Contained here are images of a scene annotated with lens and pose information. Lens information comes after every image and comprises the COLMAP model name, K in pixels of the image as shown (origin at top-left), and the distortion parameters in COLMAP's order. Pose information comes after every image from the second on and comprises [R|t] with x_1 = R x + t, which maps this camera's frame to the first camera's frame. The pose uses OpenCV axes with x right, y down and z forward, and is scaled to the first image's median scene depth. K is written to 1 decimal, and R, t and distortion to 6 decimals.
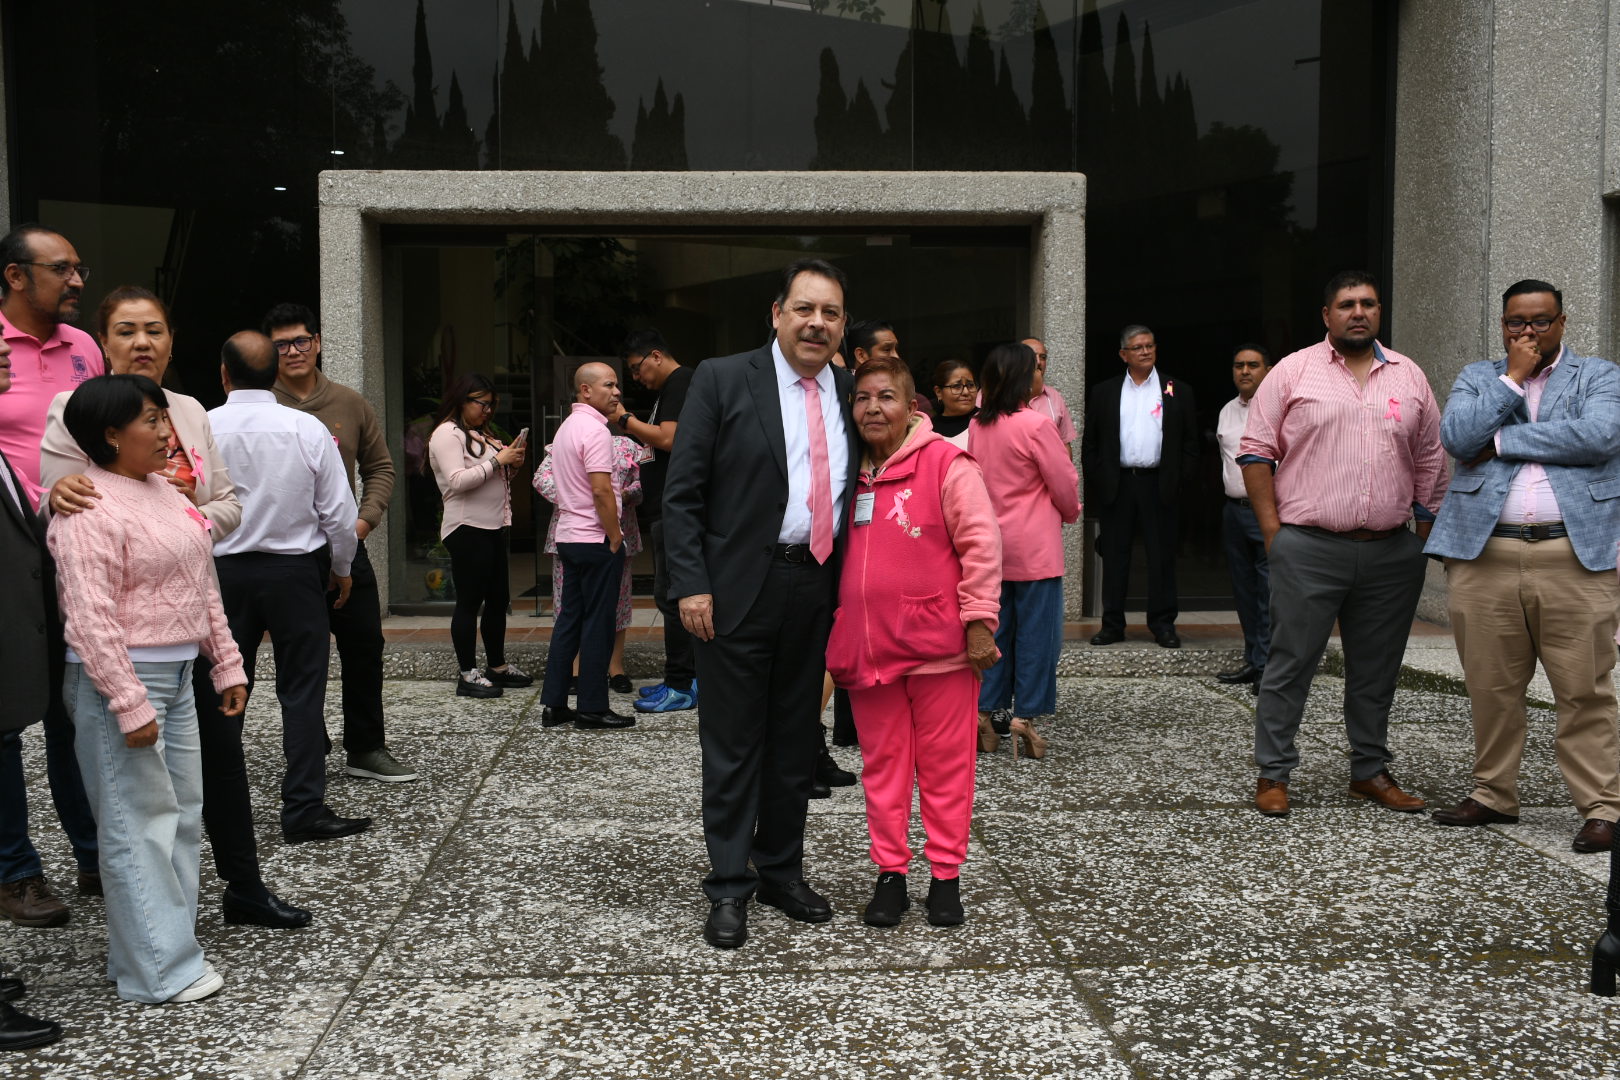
lens RADIAL K [[1643.6, 0, 802.5], [0, 1643.6, 538.6], [0, 0, 1]] dist [-0.023765, 0.025341]
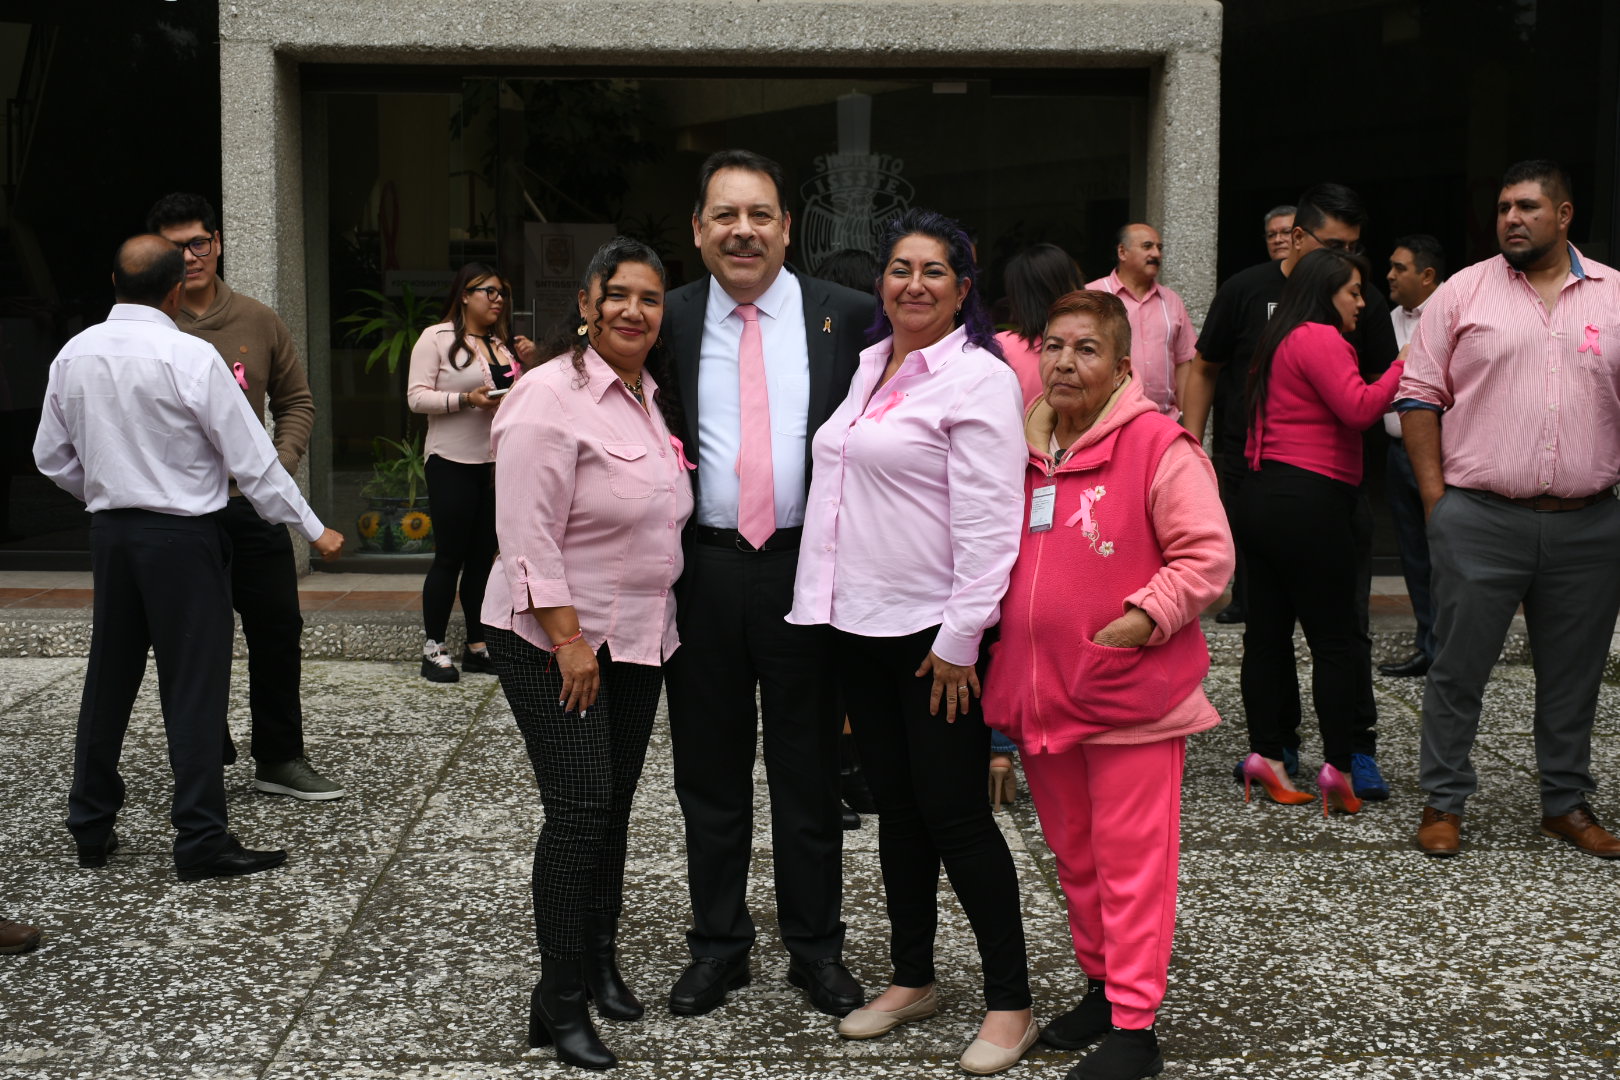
lens RADIAL K [[2187.2, 0, 803.3], [0, 2187.2, 538.5], [0, 0, 1]] dist [-0.029439, 0.063576]
pose [[0.999610, 0.009476, -0.026280, 0.015892], [-0.008383, 0.999107, 0.041404, -0.028944], [0.026649, -0.041168, 0.998797, -0.049232]]
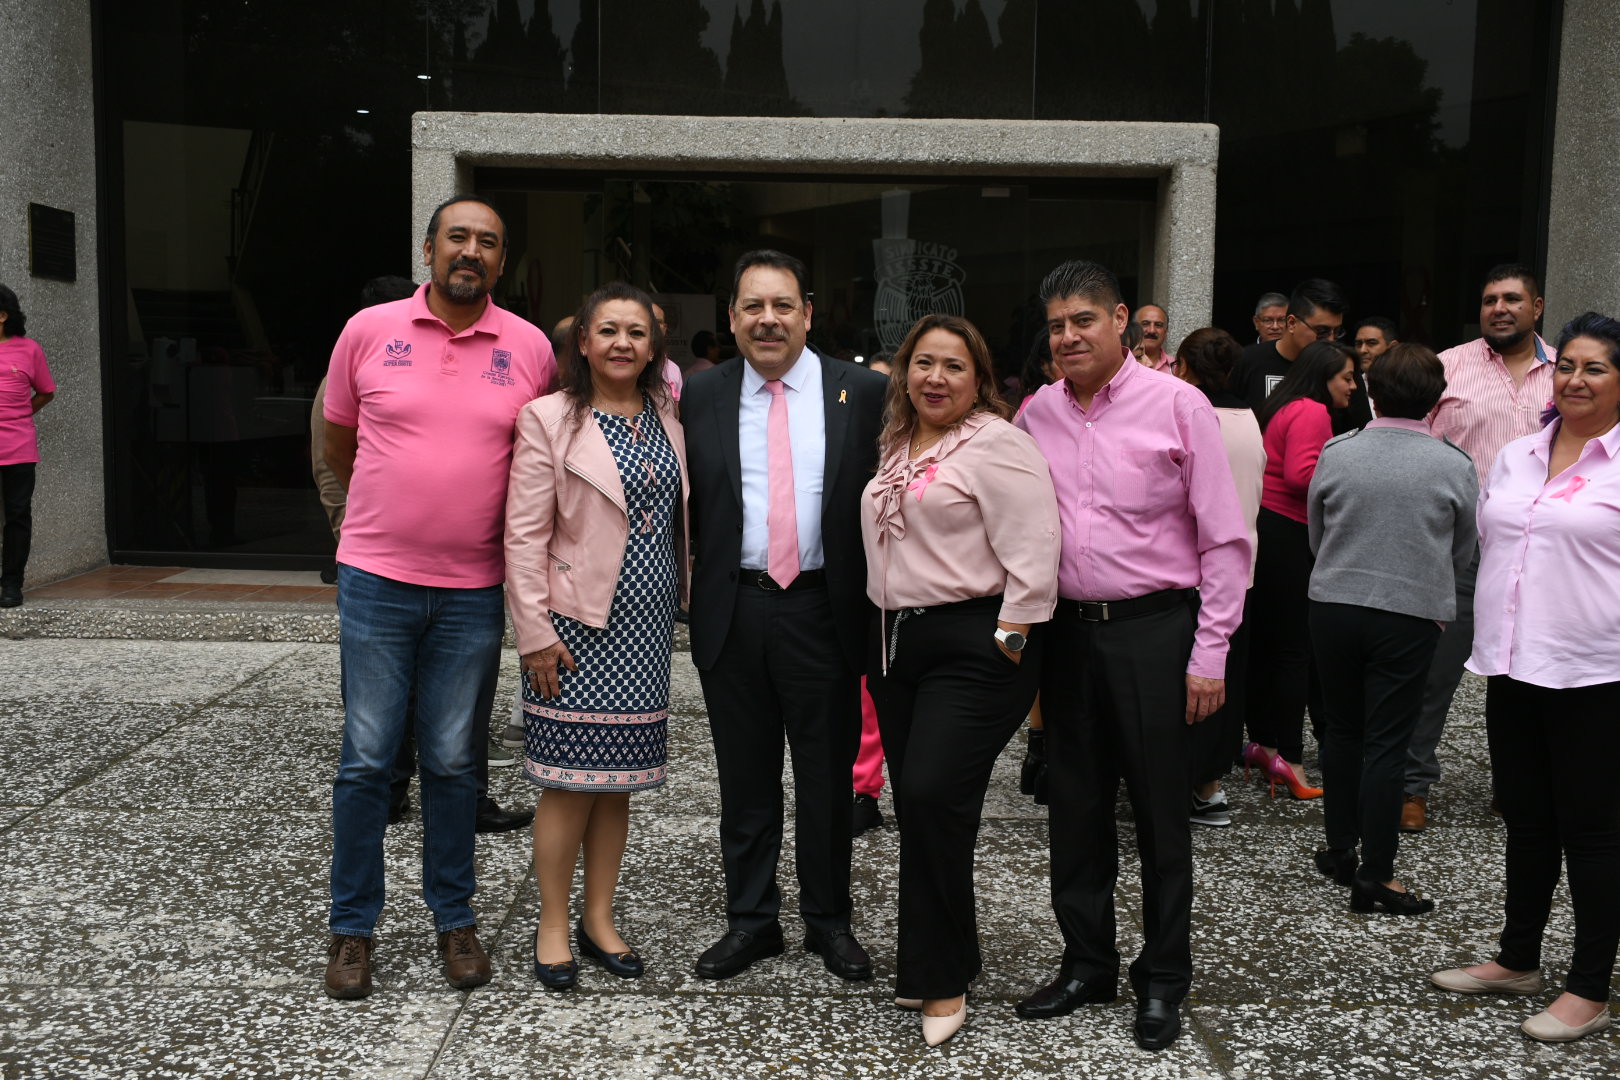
lens RADIAL K [[1741.2, 0, 806.4], [0, 1741.2, 542.0], [0, 0, 1]] dist [-0.012626, 0.020474]
pose [[0.998465, 0.024737, -0.049562, -0.015929], [-0.022664, 0.998862, 0.041961, -0.041985], [0.050544, -0.040774, 0.997889, -0.028746]]
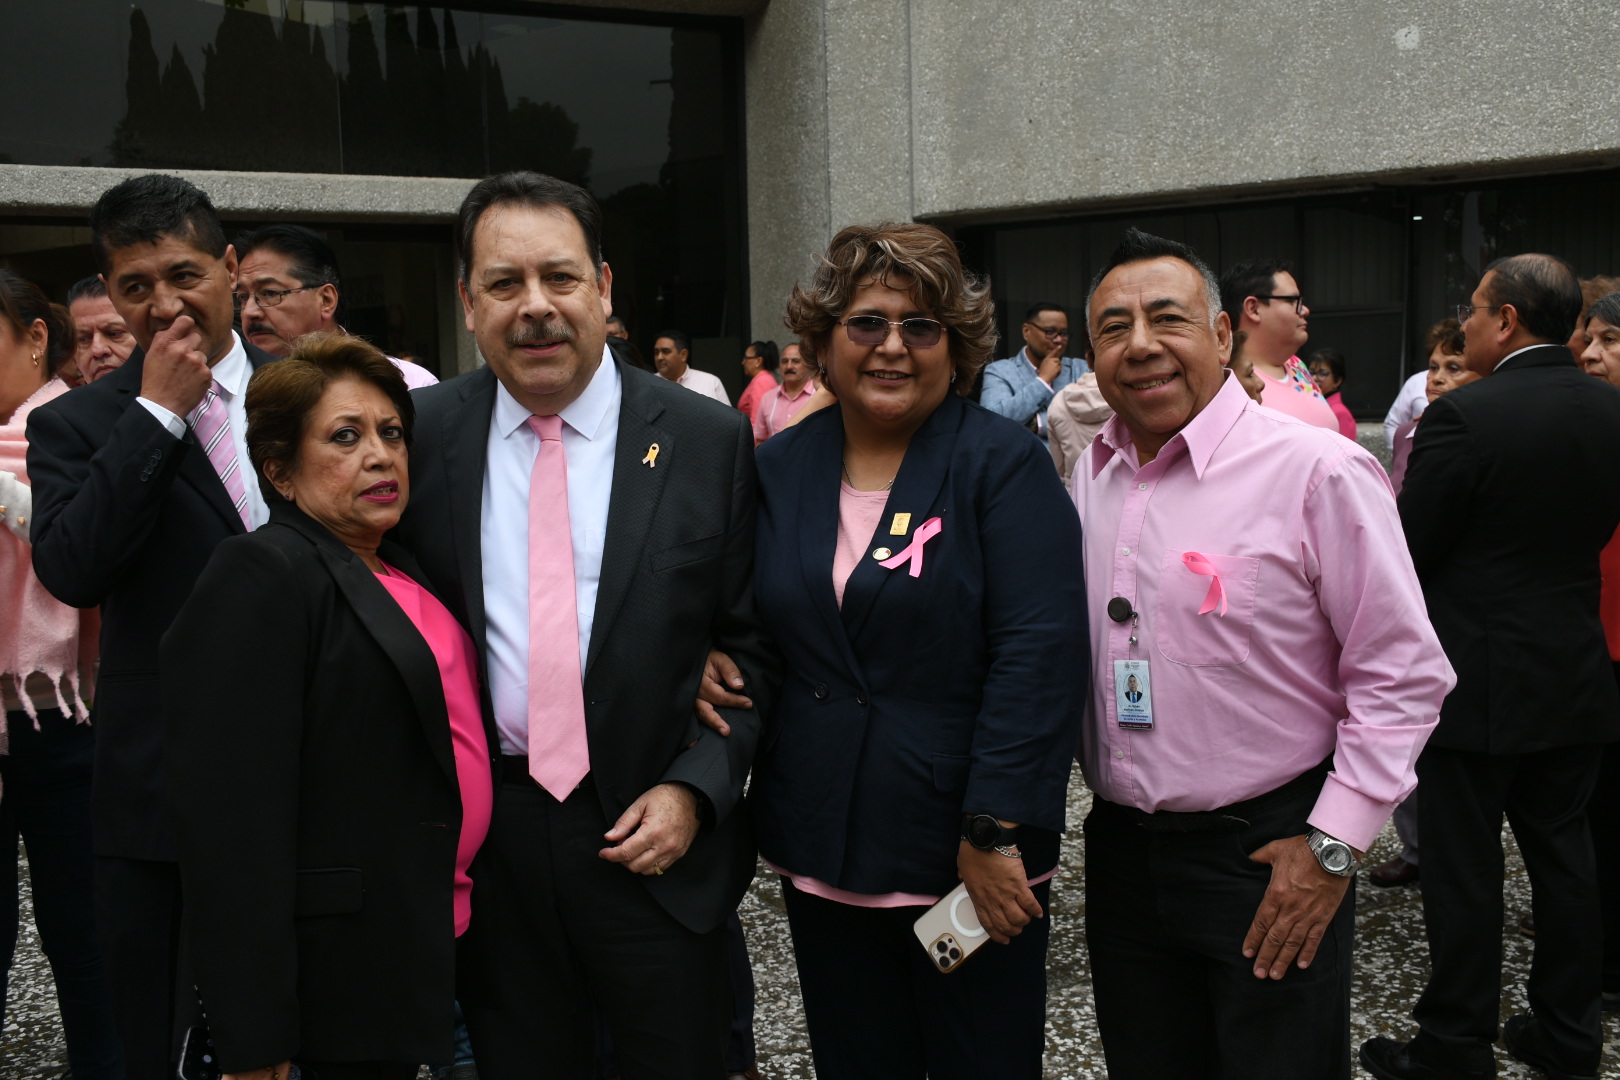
lens RADIAL K [[1551.8, 0, 810.0], [0, 1551.8, 540.0], [0, 0, 1]] dist [-0.026907, 0.025020]
pose [[0.908313, -0.061920, 0.413682, -0.197701], [0.047418, 0.997850, 0.045243, -0.021525], [-0.415594, -0.021479, 0.909297, -0.168391]]
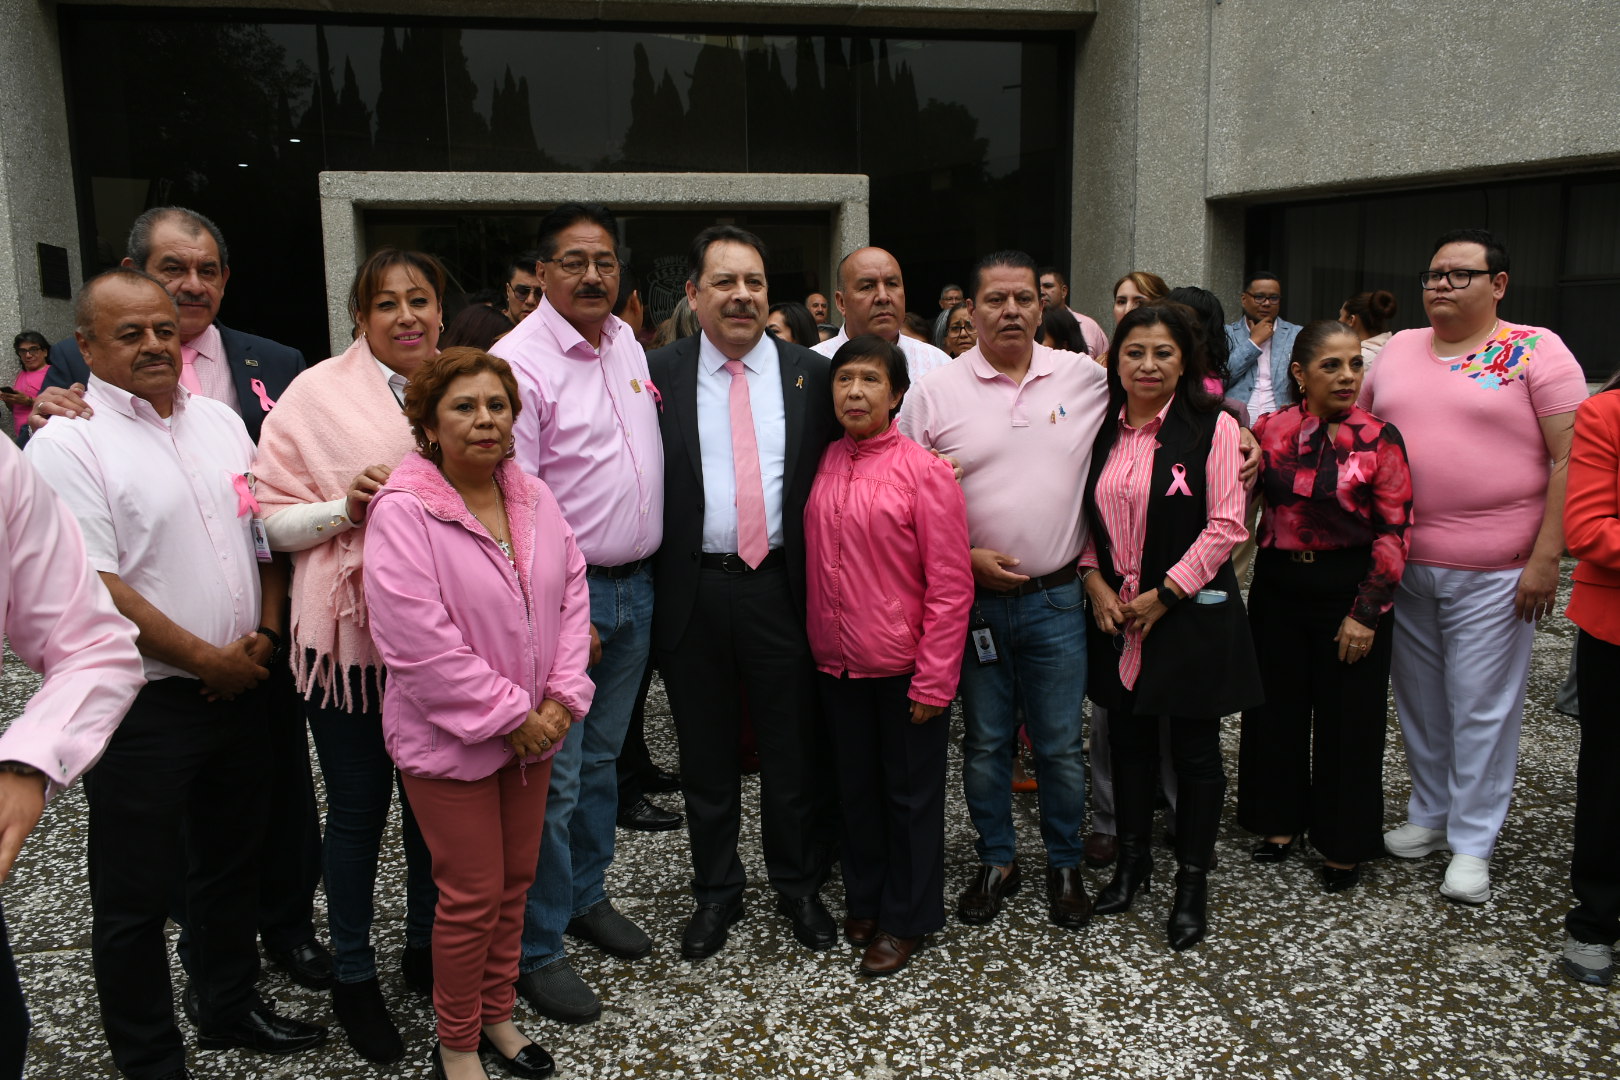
lens RADIAL K [[1248.9, 0, 805.5], [0, 1248.9, 542.7], [0, 0, 1]] dist [-0.021093, -0.001947]
pose [[0.988918, -0.036254, 0.143968, -0.107977], [0.021706, 0.994612, 0.101367, -0.025728], [-0.146867, -0.097119, 0.984377, -0.219126]]
